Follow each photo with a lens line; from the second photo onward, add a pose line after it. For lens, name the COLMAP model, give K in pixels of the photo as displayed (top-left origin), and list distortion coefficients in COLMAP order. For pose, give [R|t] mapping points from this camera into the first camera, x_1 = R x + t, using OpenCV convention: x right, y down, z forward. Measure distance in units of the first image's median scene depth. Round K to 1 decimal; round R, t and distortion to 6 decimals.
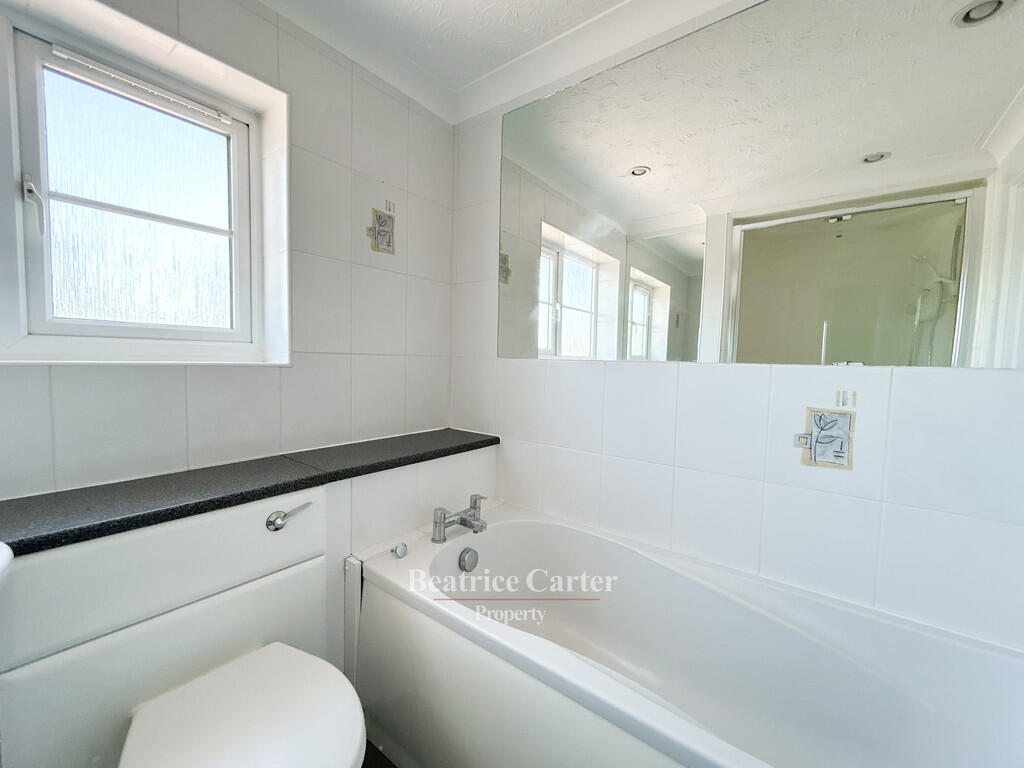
lens RADIAL K [[415.1, 0, 511.5], [0, 415.1, 382.2], [0, 0, 1]] dist [-0.000144, 0.000874]
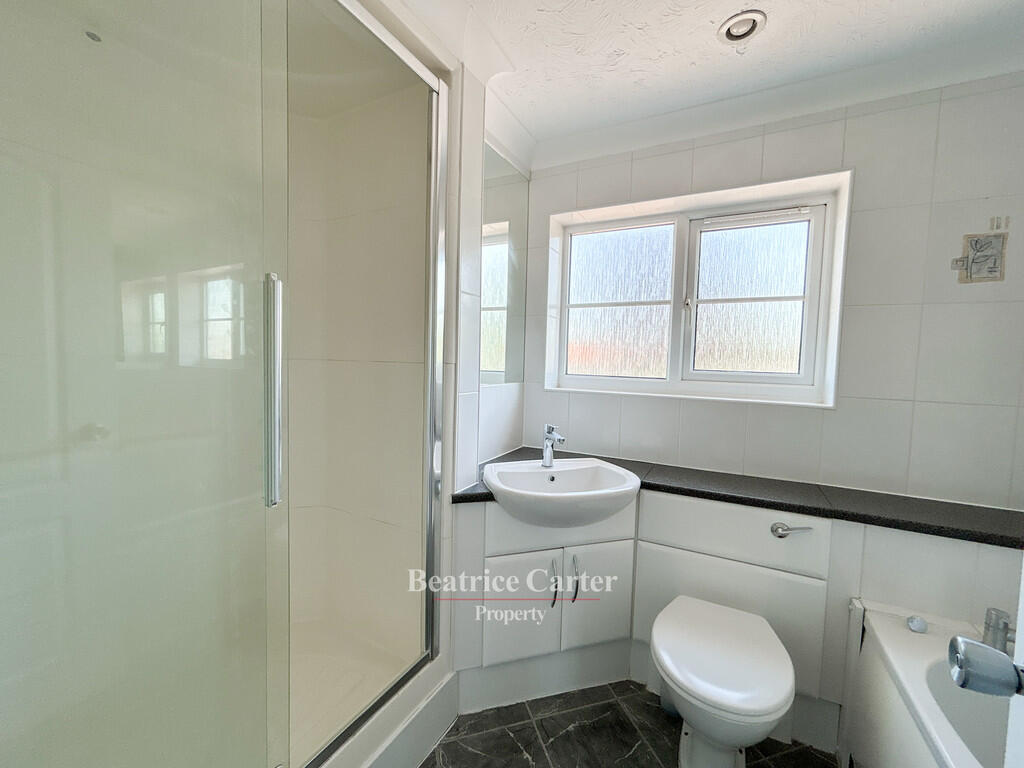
lens RADIAL K [[415.1, 0, 511.5], [0, 415.1, 382.2], [0, 0, 1]] dist [-0.000144, 0.000874]
pose [[0.179002, 0.040202, -0.983027, 0.460110], [-0.076113, 0.996736, 0.026903, -0.083841], [0.980900, 0.070006, 0.181478, -0.077116]]
